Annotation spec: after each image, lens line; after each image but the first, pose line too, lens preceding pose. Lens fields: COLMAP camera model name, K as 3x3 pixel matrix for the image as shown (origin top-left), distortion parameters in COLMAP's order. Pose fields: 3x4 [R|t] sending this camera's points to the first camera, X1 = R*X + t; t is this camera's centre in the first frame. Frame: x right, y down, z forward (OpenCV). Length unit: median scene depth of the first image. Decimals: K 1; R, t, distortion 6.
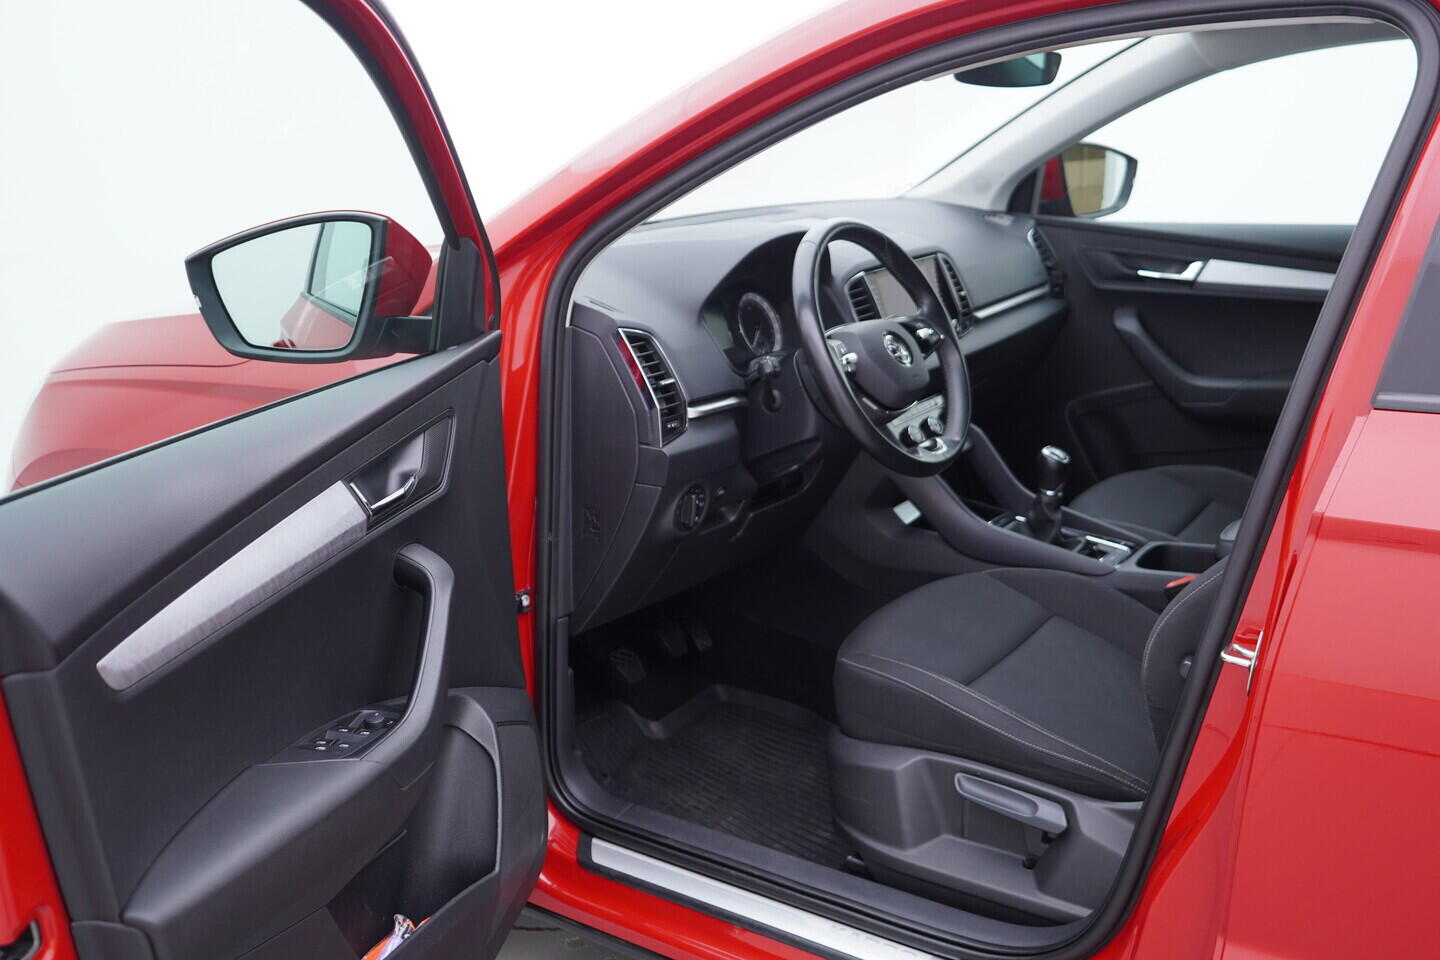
lens RADIAL K [[1513.4, 0, 717.5], [0, 1513.4, 477.9], [0, 0, 1]] dist [-0.012381, 0.000000]
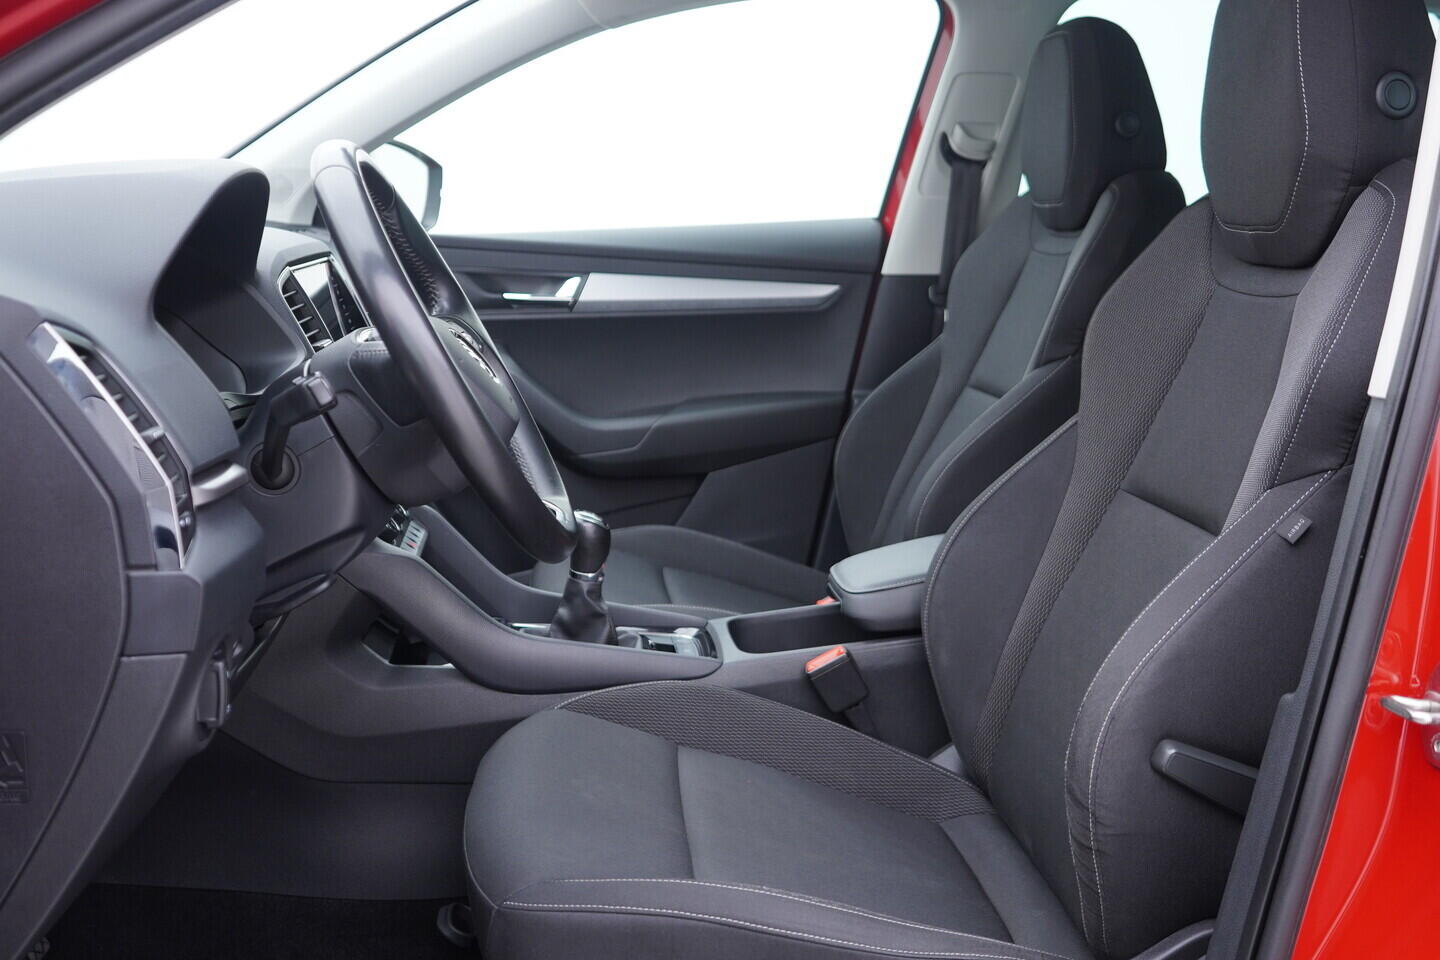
lens RADIAL K [[1513.4, 0, 720.0], [0, 1513.4, 481.3], [0, 0, 1]] dist [-0.012381, 0.000000]
pose [[0.771020, -0.111929, 0.626897, -0.141629], [0.163214, 0.986283, -0.024642, -0.005292], [-0.615540, 0.121318, 0.778712, 0.364370]]
